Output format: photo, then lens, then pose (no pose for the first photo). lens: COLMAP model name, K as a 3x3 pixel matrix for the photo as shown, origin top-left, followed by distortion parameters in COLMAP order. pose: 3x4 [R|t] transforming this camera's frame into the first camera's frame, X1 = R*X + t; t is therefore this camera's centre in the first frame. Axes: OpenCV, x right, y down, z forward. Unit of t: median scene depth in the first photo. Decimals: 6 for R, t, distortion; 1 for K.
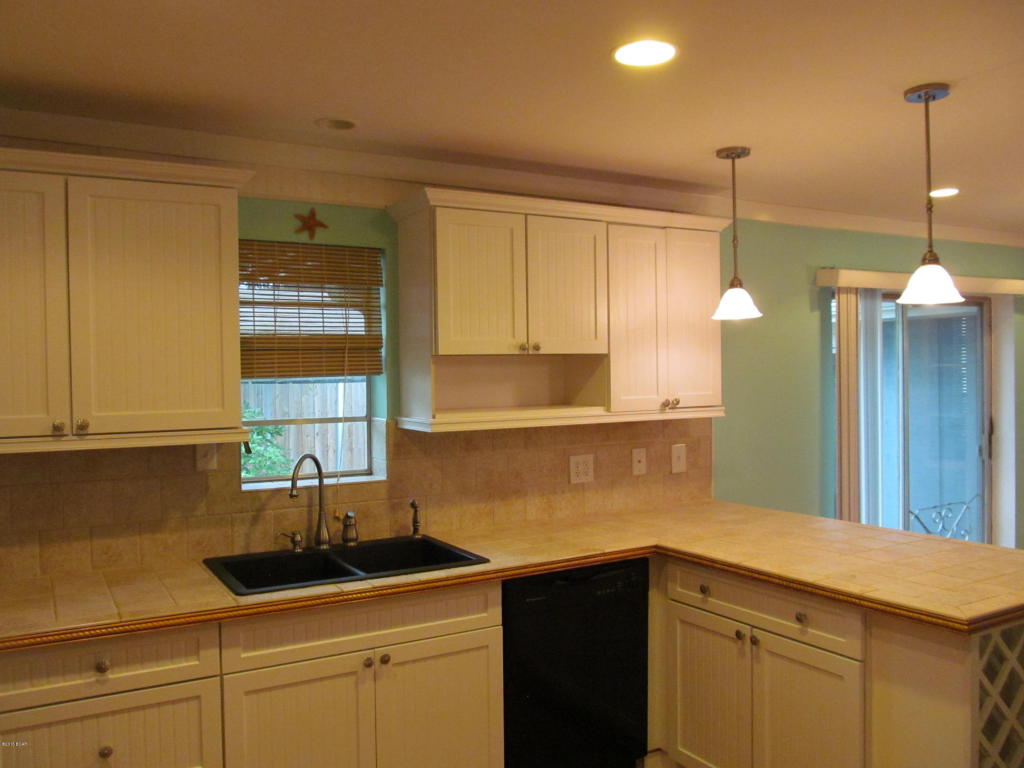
lens RADIAL K [[845.7, 0, 514.4], [0, 845.7, 379.5], [0, 0, 1]] dist [-0.064891, 0.031025]
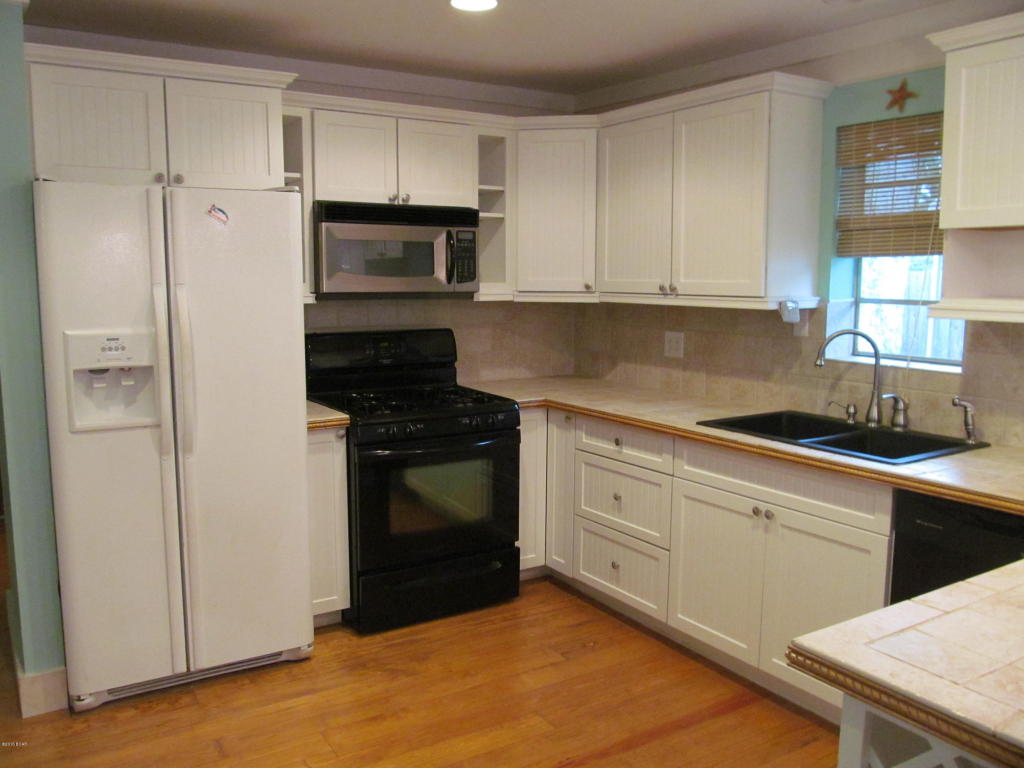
lens RADIAL K [[887.1, 0, 528.2], [0, 887.1, 385.7], [0, 0, 1]] dist [-0.015107, -0.004468]
pose [[0.063471, 0.142089, -0.987817, 0.796469], [-0.015022, 0.989836, 0.141415, 0.007154], [0.997871, 0.005863, 0.064960, 0.516287]]
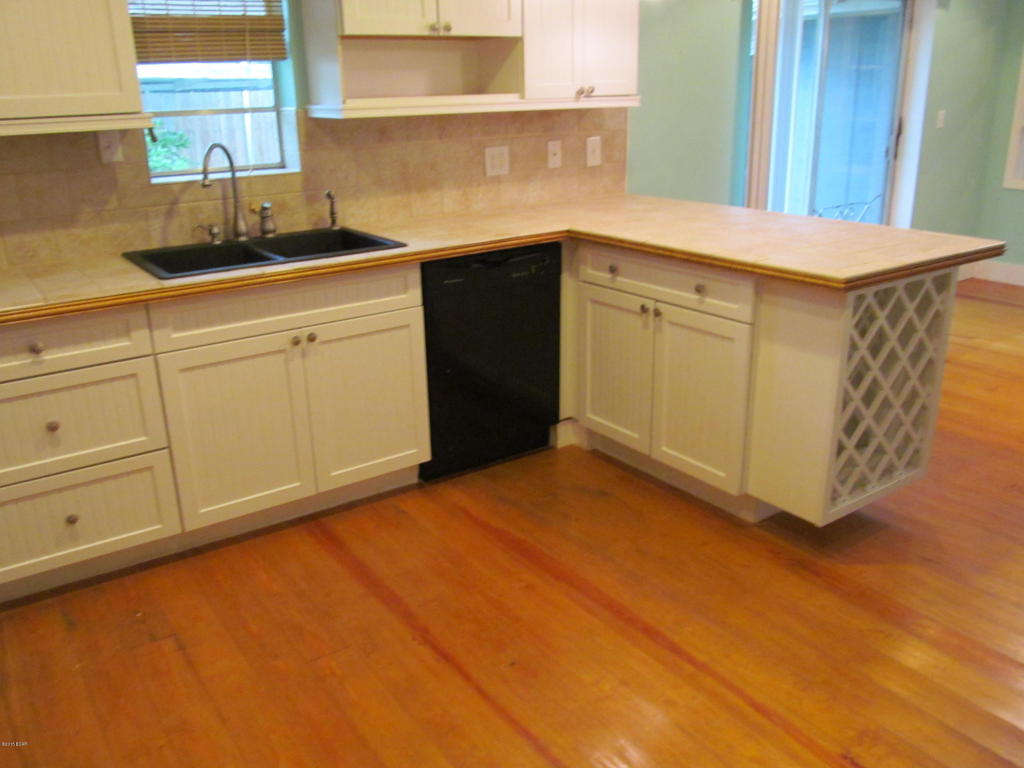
lens RADIAL K [[845.7, 0, 514.4], [0, 845.7, 379.5], [0, 0, 1]] dist [-0.064891, 0.031025]
pose [[0.995661, -0.035705, 0.085936, 0.005922], [0.006522, 0.947966, 0.318304, 0.040551], [-0.092830, -0.316362, 0.944086, -0.035076]]
